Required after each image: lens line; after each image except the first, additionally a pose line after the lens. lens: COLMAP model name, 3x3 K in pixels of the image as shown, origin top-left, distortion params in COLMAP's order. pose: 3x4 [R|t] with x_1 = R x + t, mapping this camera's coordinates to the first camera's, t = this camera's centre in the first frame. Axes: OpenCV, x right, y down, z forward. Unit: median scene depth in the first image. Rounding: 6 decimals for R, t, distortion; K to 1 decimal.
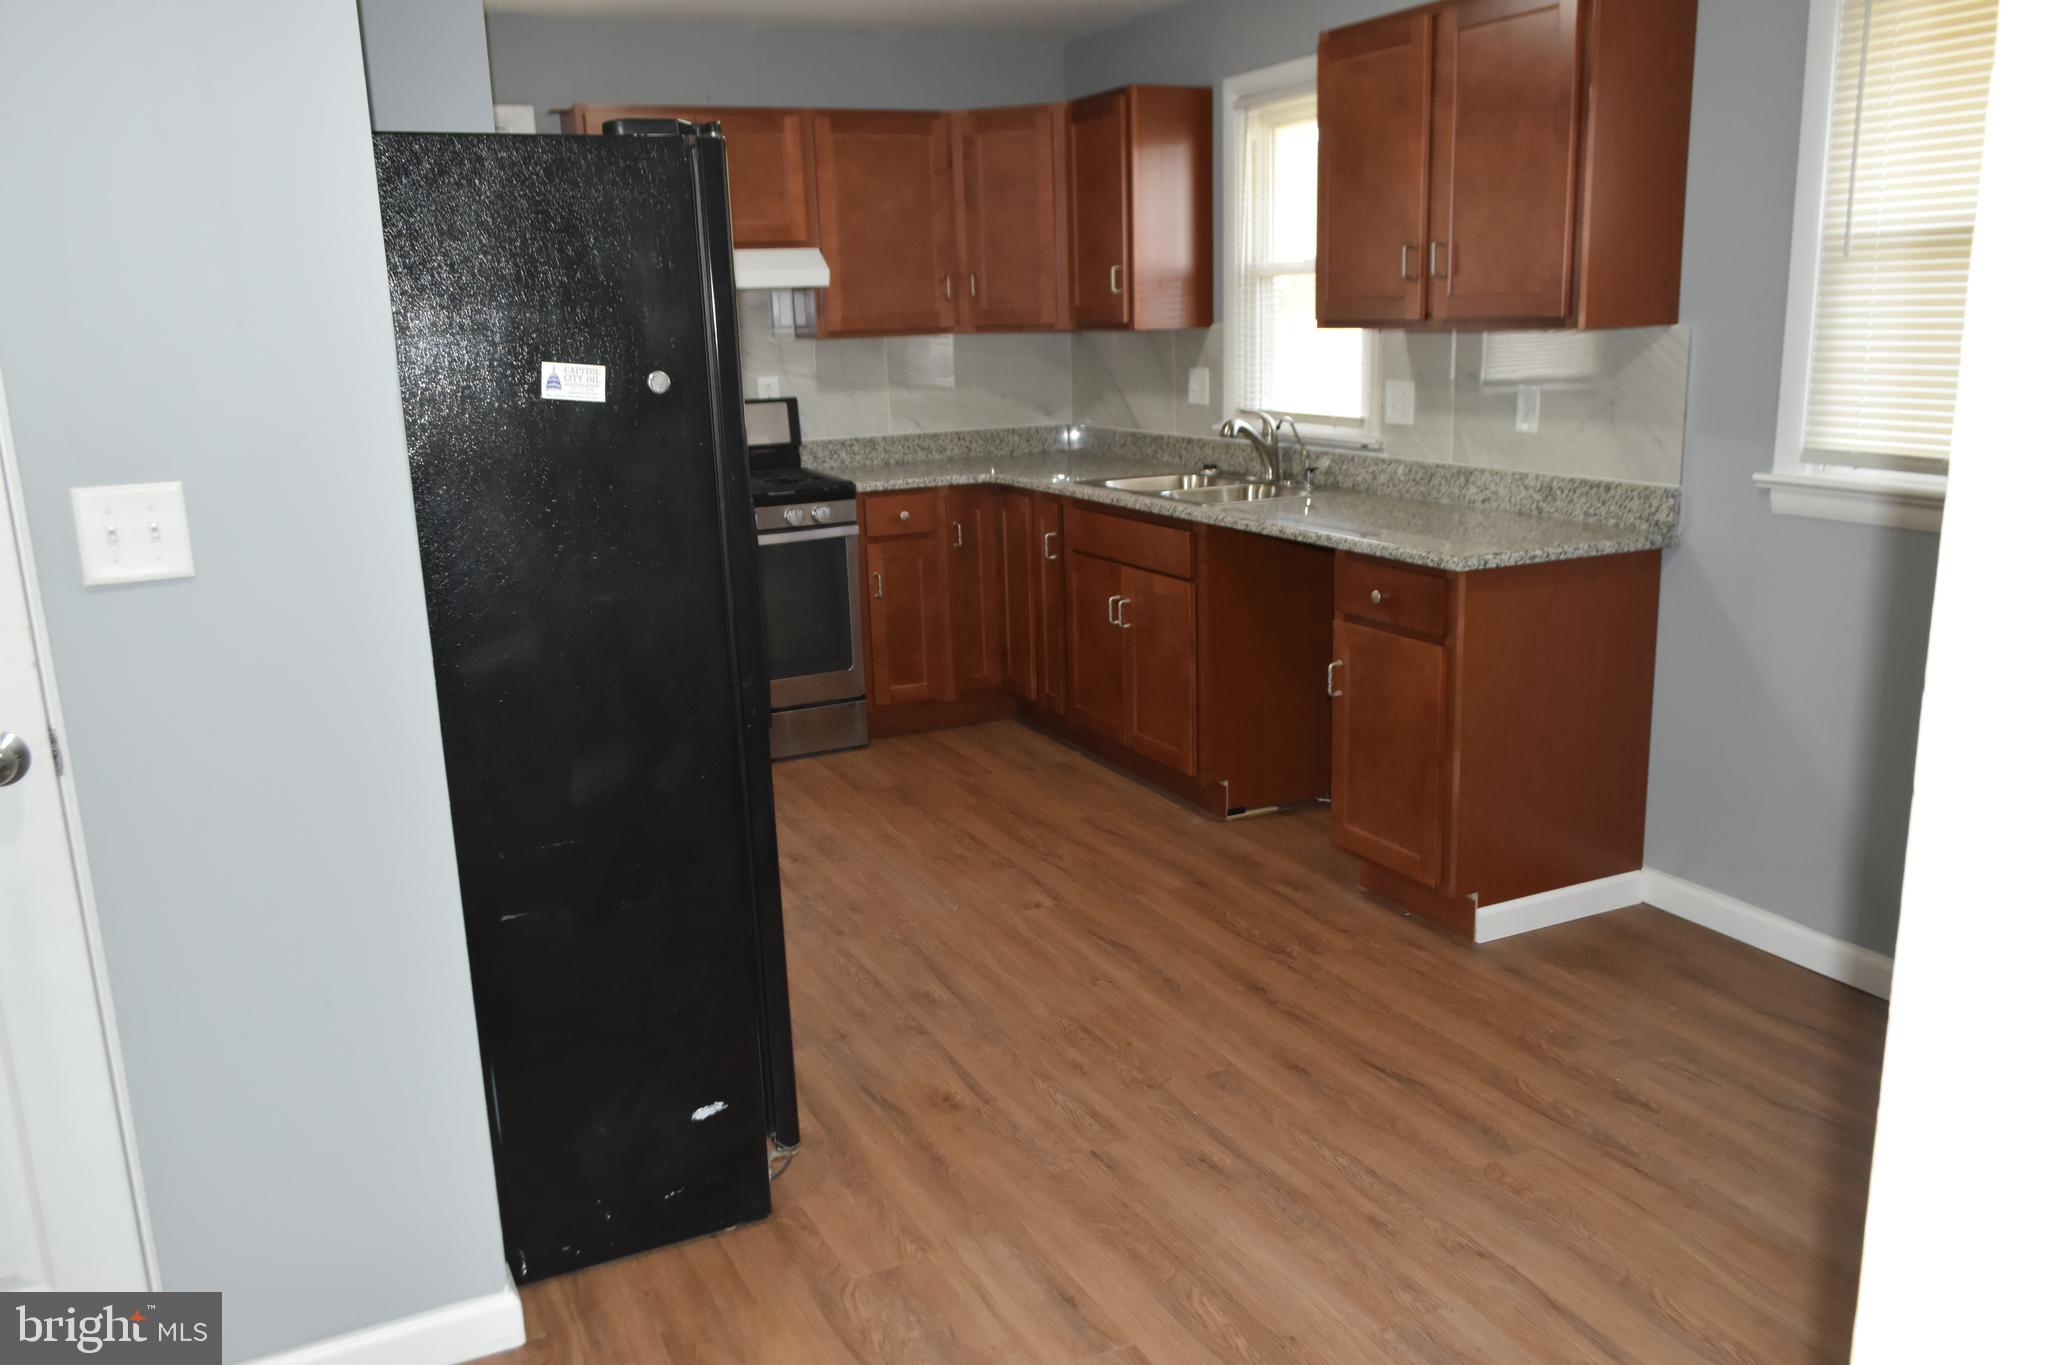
lens RADIAL K [[1628.4, 0, 1031.8], [0, 1628.4, 701.6], [0, 0, 1]] dist [-0.012165, 0.003080]
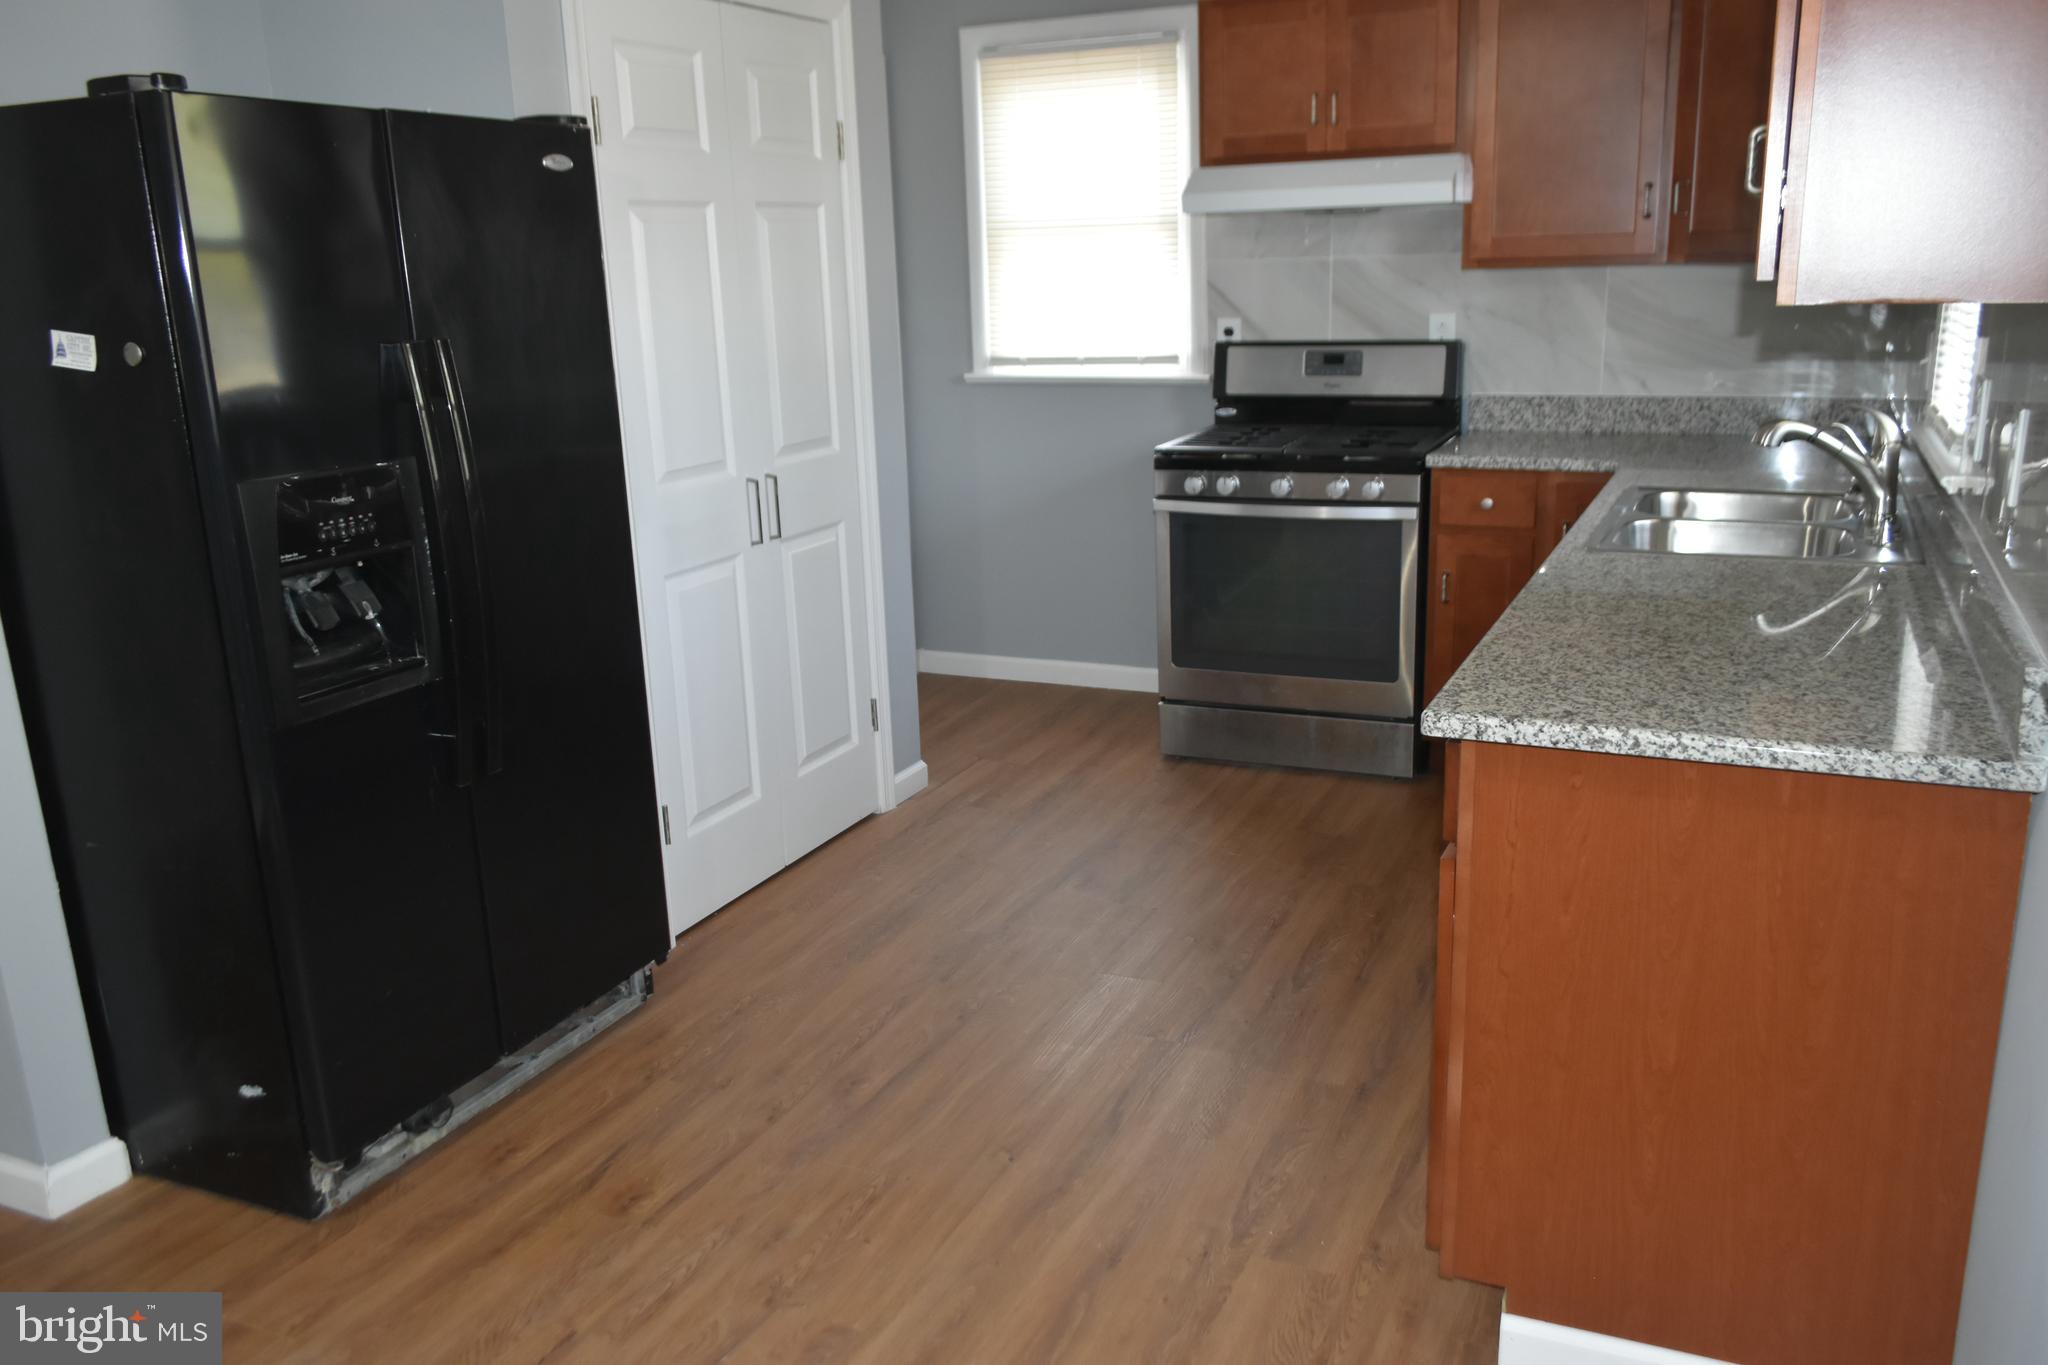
lens RADIAL K [[1628.4, 0, 1031.8], [0, 1628.4, 701.6], [0, 0, 1]] dist [-0.012165, 0.003080]
pose [[0.638853, 0.212644, -0.739357, 0.383310], [-0.165735, 0.976517, 0.137646, -0.095124], [0.751265, 0.034602, 0.659093, 0.340519]]
